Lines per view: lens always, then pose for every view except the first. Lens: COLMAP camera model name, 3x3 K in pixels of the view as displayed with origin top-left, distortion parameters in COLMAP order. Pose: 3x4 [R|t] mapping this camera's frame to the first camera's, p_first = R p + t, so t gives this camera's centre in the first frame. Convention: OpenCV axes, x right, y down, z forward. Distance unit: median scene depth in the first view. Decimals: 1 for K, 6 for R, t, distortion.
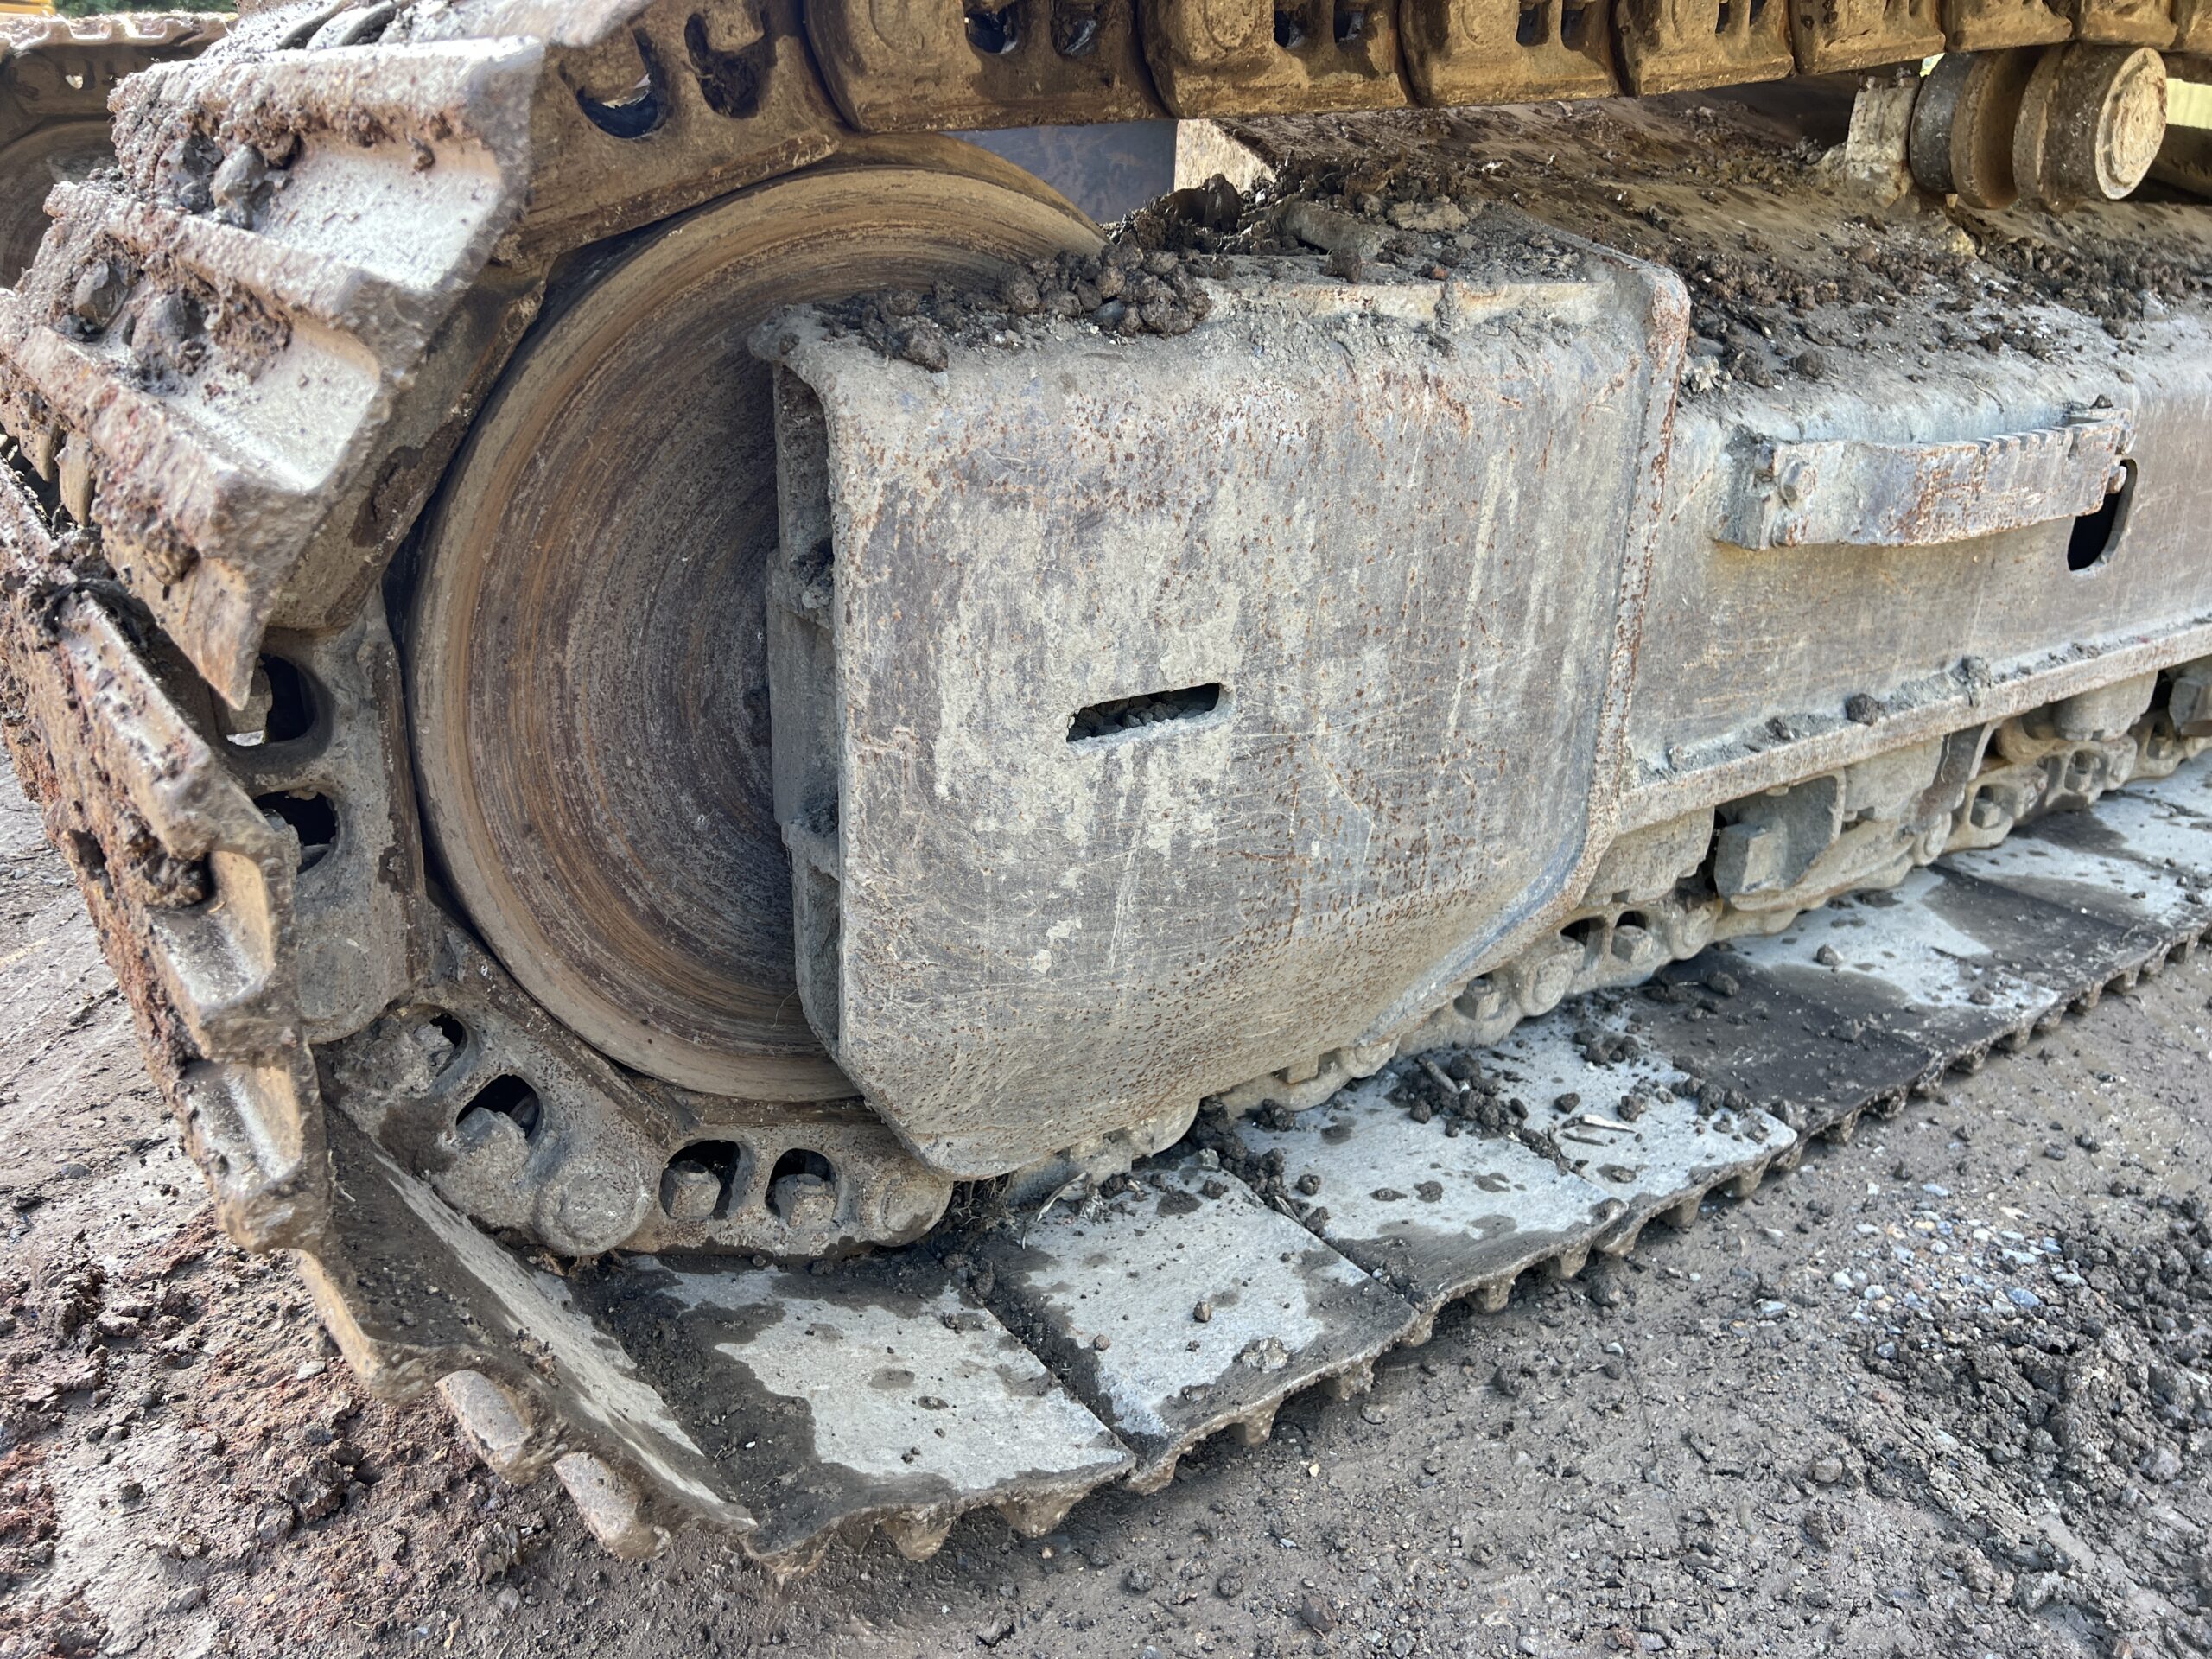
lens RADIAL K [[1632.5, 0, 1053.7], [0, 1632.5, 818.7], [0, 0, 1]] dist [0.131406, -0.139036]
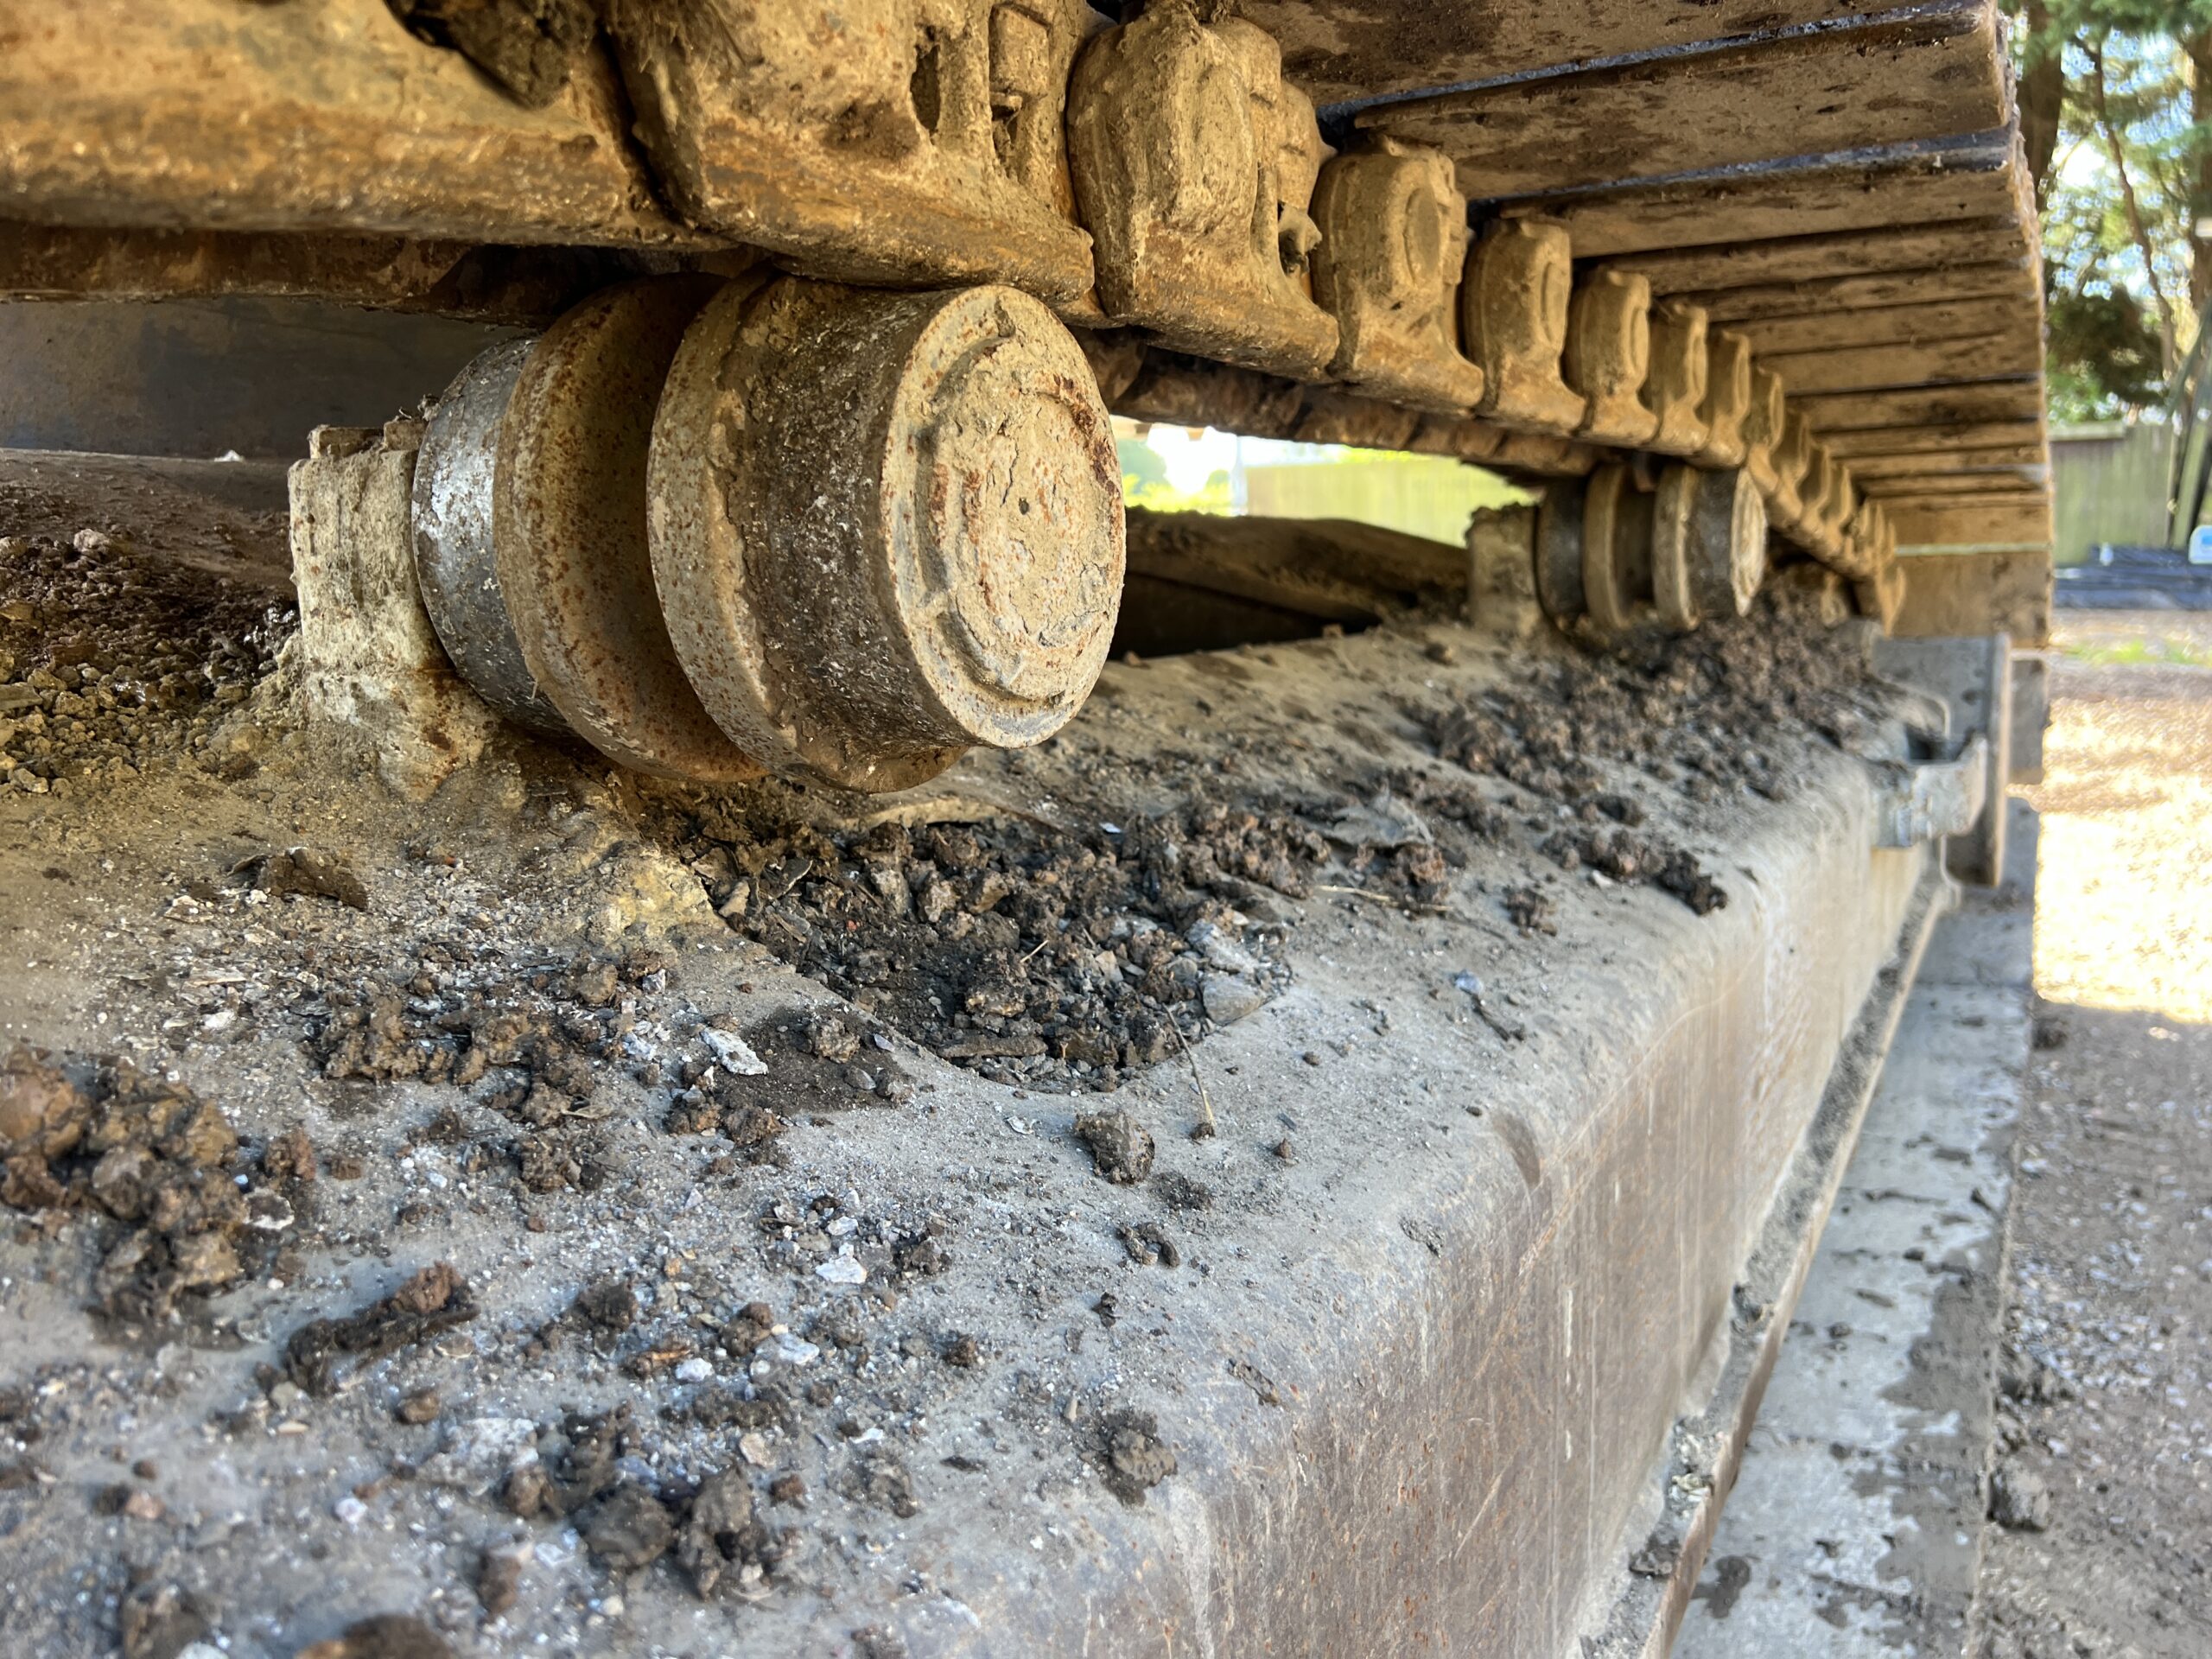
lens RADIAL K [[1632.5, 0, 1053.7], [0, 1632.5, 818.7], [0, 0, 1]] dist [0.131406, -0.139036]
pose [[0.916240, -0.118151, 0.382811, 0.492303], [0.202871, 0.960788, -0.189024, -0.281884], [-0.345467, 0.250853, 0.904282, 0.688418]]
